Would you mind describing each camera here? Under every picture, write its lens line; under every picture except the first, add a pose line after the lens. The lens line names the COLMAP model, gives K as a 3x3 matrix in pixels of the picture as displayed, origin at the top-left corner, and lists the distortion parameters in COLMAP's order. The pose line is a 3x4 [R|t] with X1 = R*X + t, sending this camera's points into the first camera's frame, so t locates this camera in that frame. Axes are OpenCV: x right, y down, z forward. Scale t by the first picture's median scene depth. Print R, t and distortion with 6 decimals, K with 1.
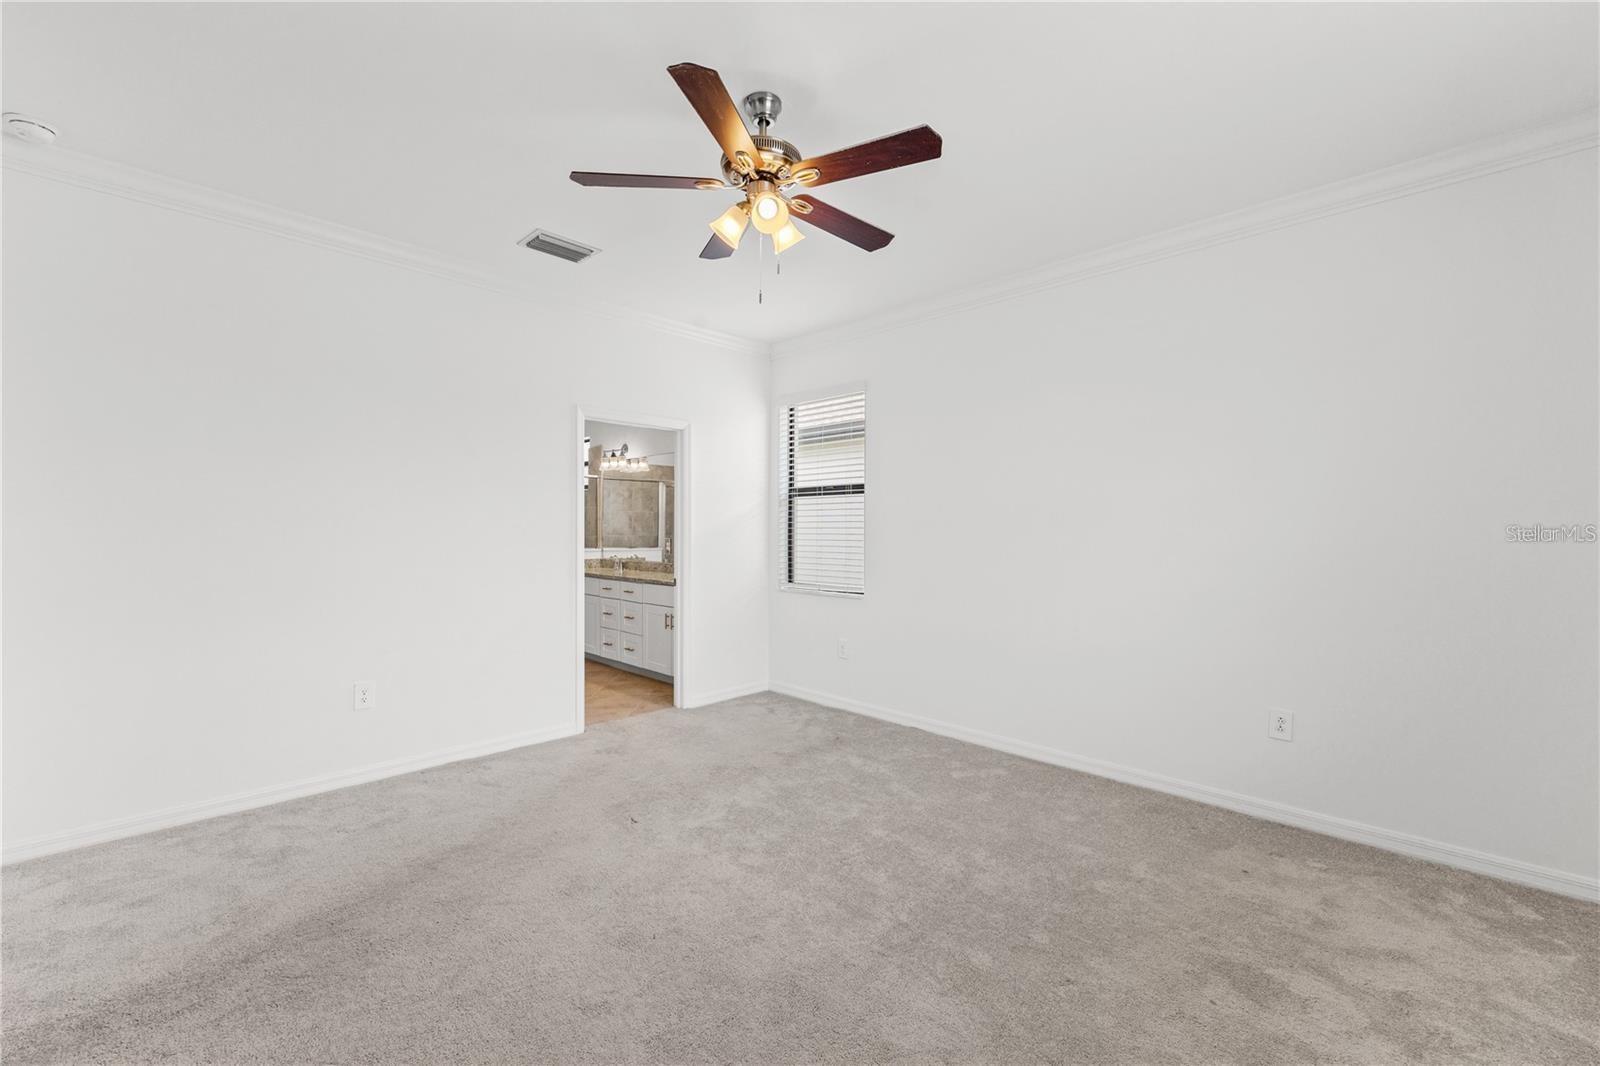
lens RADIAL K [[652.5, 0, 803.4], [0, 652.5, 538.2], [0, 0, 1]] dist [-0.000490, -0.000117]
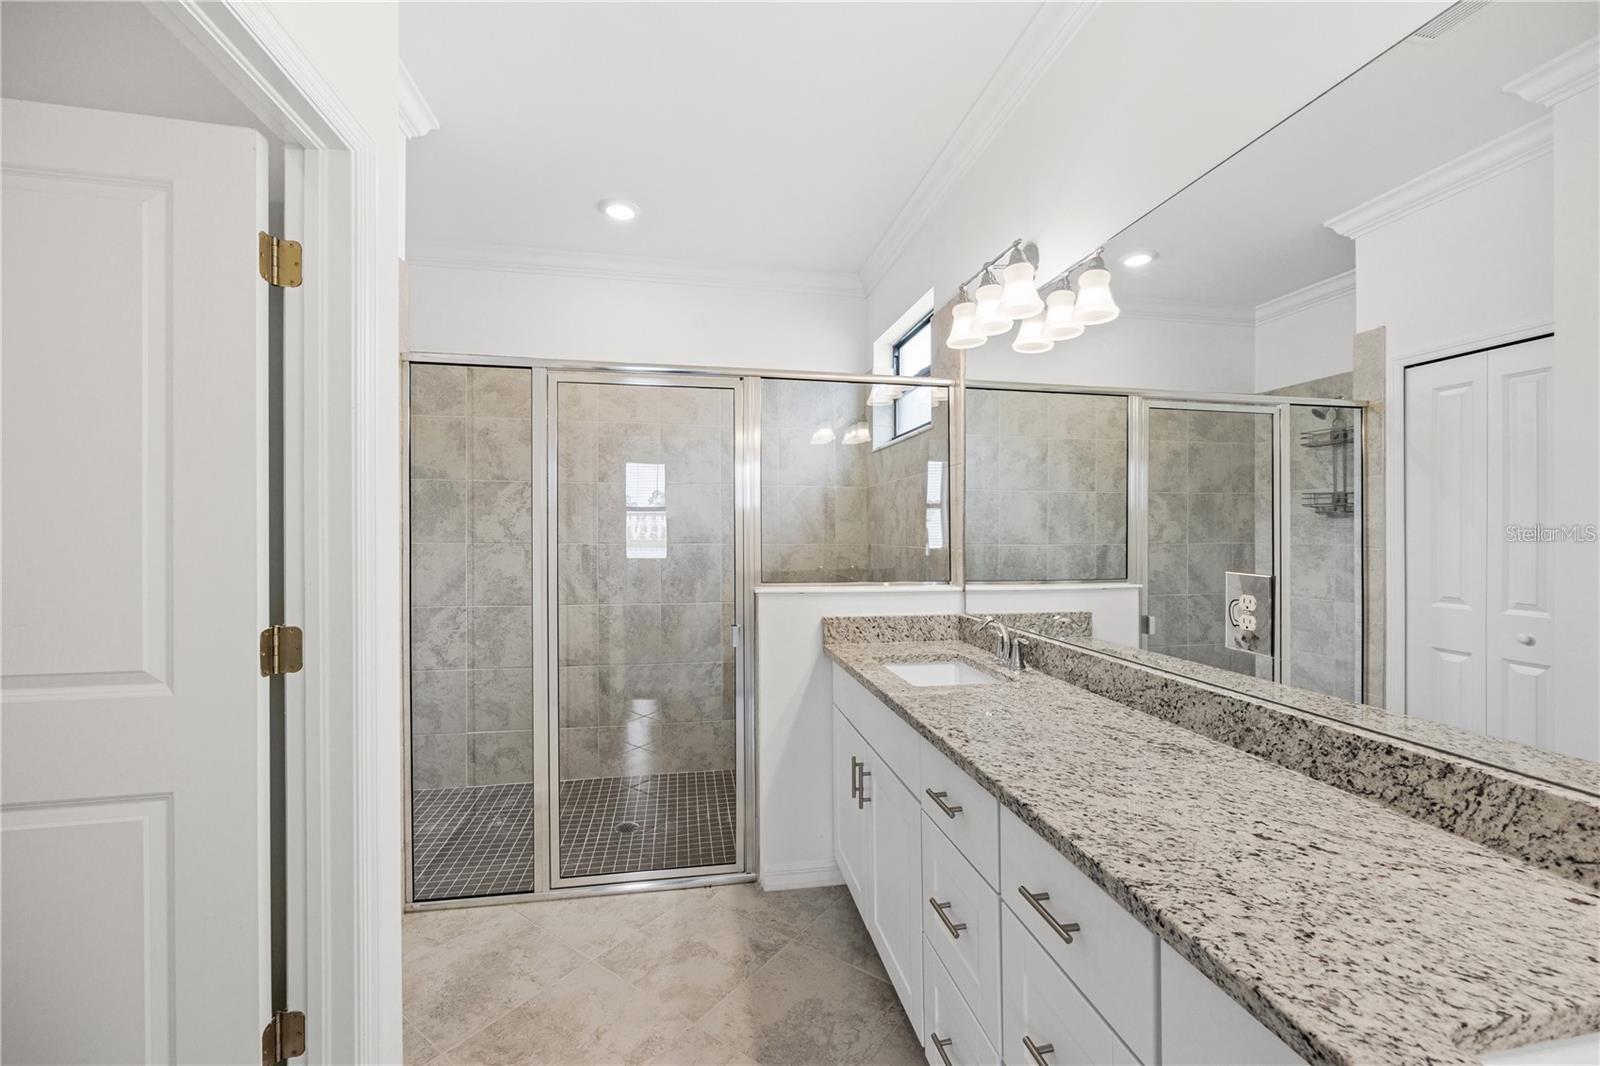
lens RADIAL K [[651.1, 0, 800.0], [0, 651.1, 533.0], [0, 0, 1]] dist [-0.001138, 0.000205]
pose [[0.818789, -0.007735, -0.574042, -0.146207], [-0.000171, 0.999906, -0.013717, -0.006152], [0.574095, 0.011329, 0.818711, 0.539916]]
